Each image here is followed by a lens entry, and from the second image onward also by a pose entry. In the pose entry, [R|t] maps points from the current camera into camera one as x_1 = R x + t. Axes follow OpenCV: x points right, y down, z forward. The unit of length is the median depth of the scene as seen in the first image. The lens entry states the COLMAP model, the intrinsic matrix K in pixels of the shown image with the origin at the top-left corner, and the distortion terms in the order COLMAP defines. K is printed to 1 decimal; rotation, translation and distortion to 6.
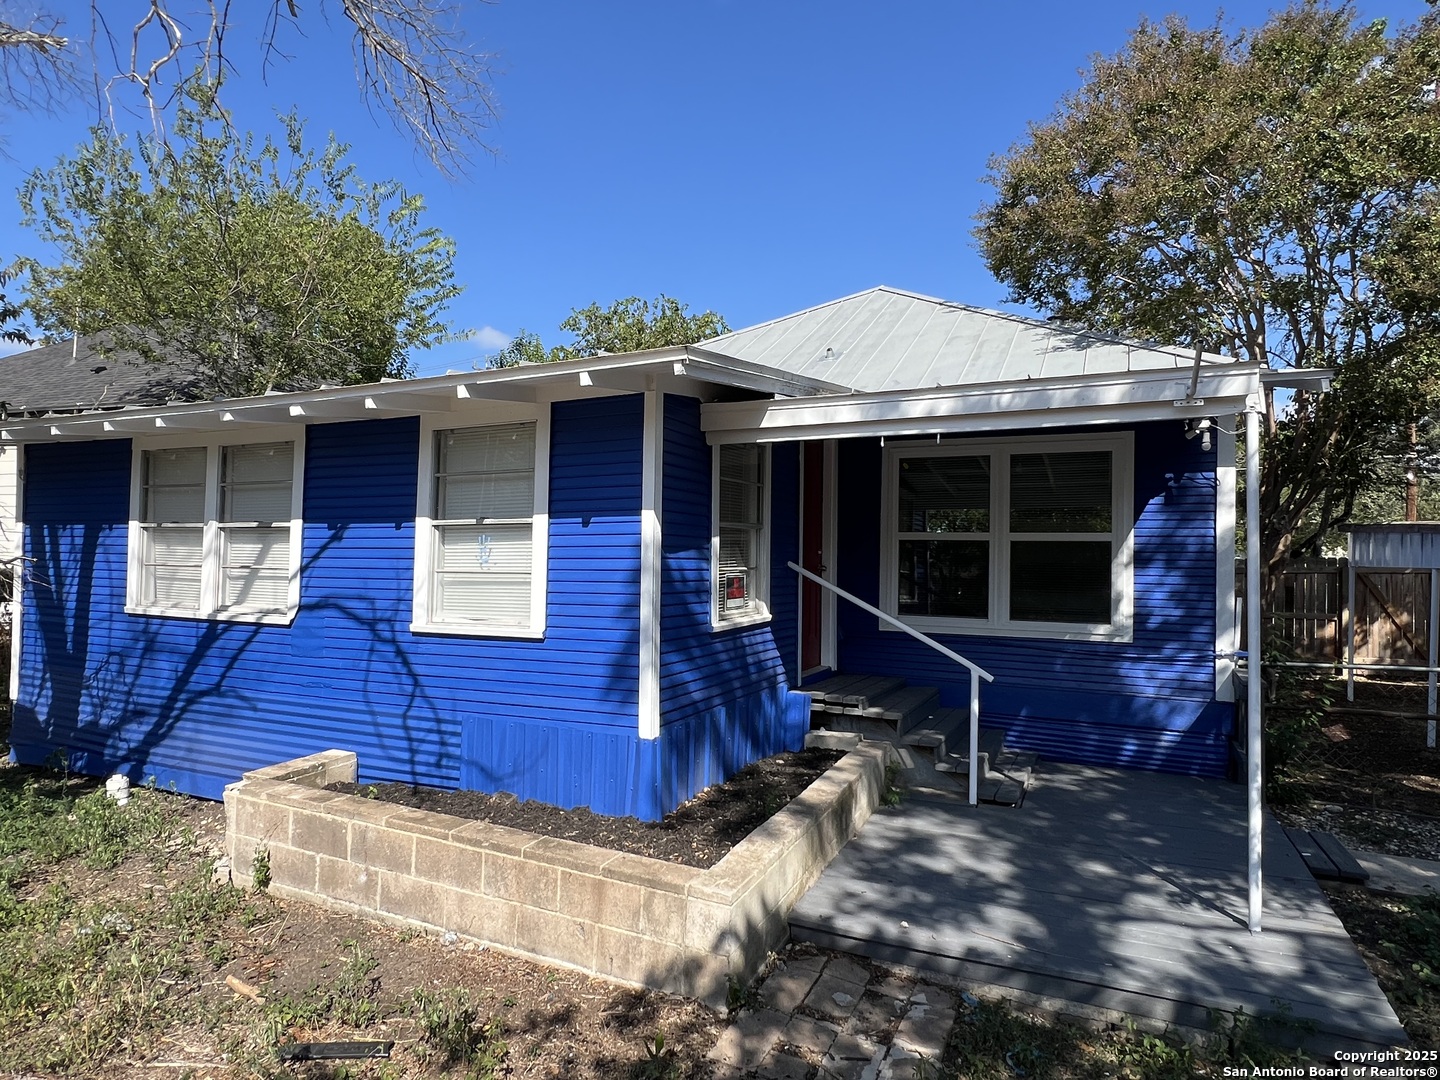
lens RADIAL K [[817.6, 0, 718.9], [0, 817.6, 547.9], [0, 0, 1]] dist [-0.001640, 0.000200]
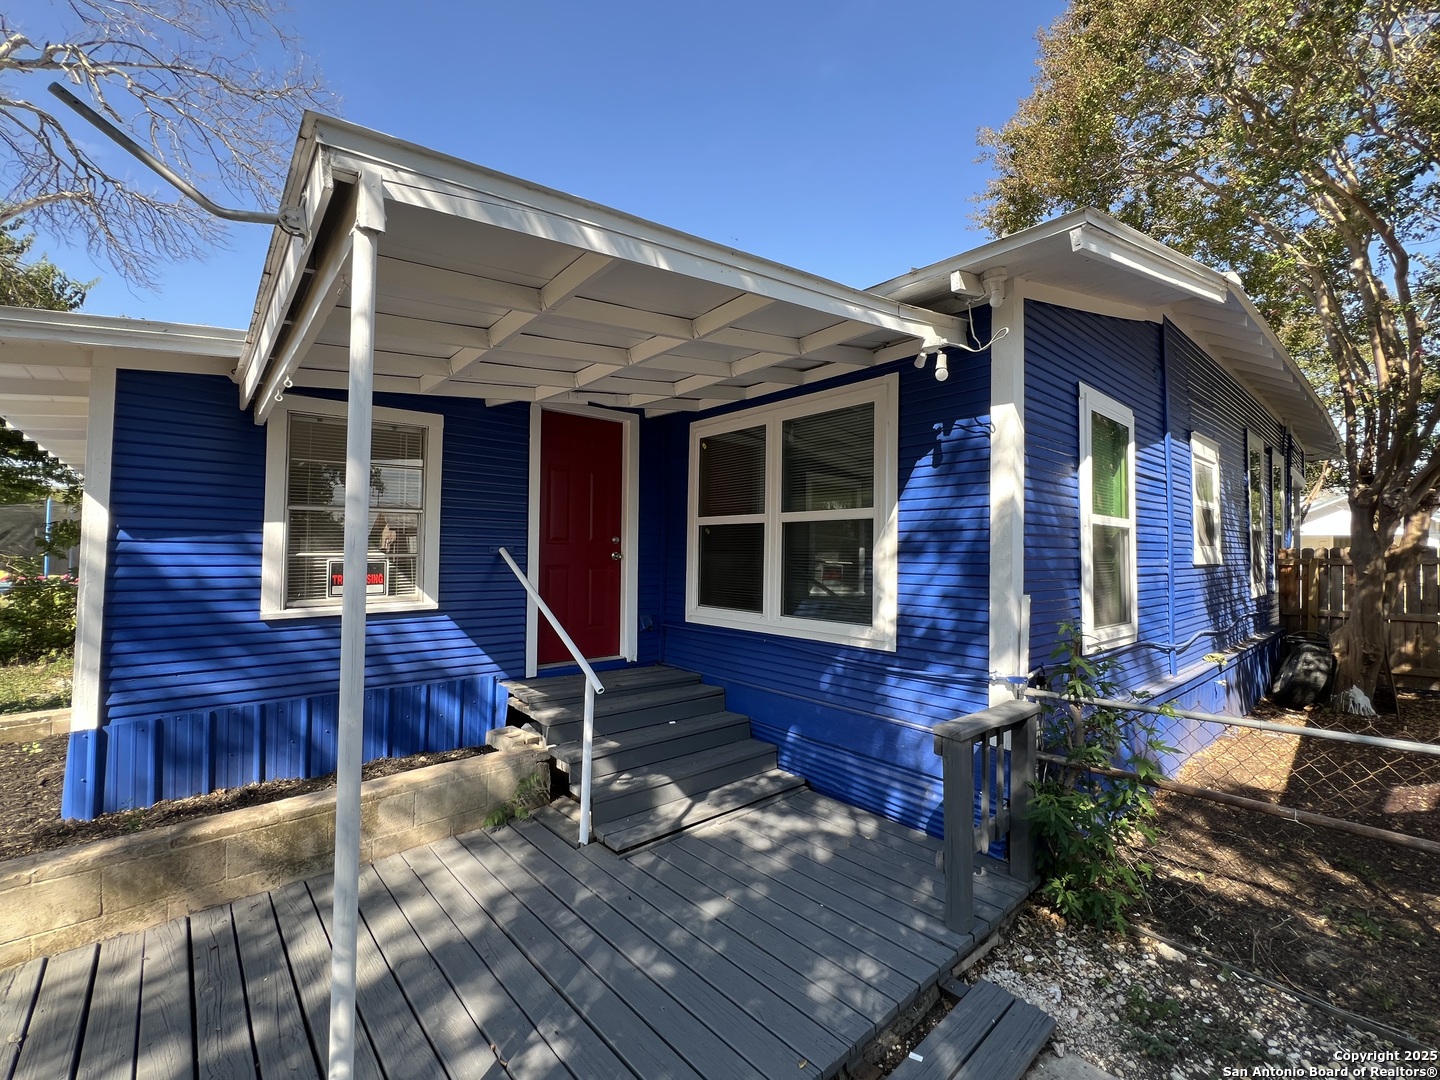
lens RADIAL K [[584.5, 0, 714.6], [0, 584.5, 535.6], [0, 0, 1]] dist [0.000955, 0.000208]
pose [[0.915654, -0.017107, -0.401604, 0.583613], [0.011906, 0.999810, -0.015443, 0.014919], [0.401791, 0.009359, 0.915683, 0.450564]]
